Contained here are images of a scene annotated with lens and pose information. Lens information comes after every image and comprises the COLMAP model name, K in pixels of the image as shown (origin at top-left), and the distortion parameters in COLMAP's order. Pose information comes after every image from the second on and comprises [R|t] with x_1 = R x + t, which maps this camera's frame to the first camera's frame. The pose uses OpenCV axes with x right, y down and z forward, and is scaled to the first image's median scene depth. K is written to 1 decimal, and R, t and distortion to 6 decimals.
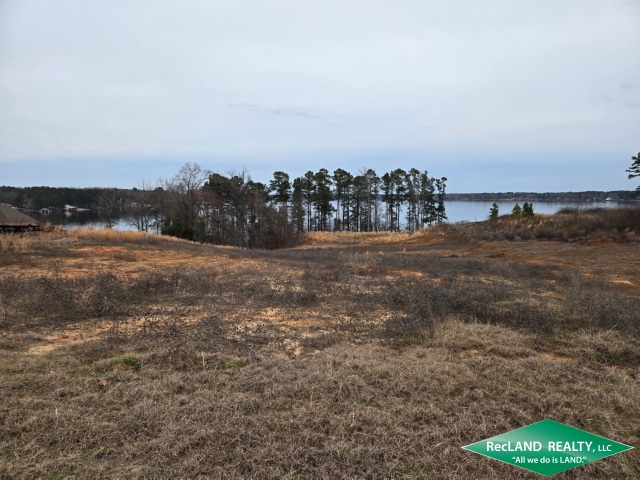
lens RADIAL K [[429.1, 0, 319.6], [0, 429.1, 241.4], [0, 0, 1]] dist [0.001638, -0.000470]
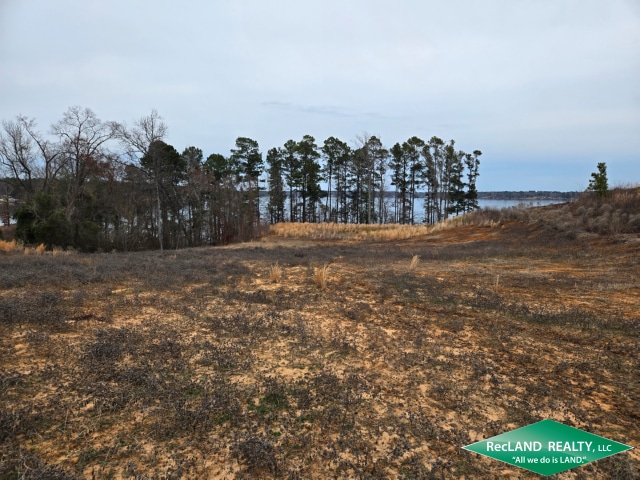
lens RADIAL K [[429.1, 0, 320.5], [0, 429.1, 238.7], [0, 0, 1]] dist [0.001638, -0.000470]
pose [[0.999218, 0.015061, -0.036555, 0.056297], [-0.015047, 0.999887, 0.000661, 0.002073], [0.036560, -0.000110, 0.999331, 0.274909]]
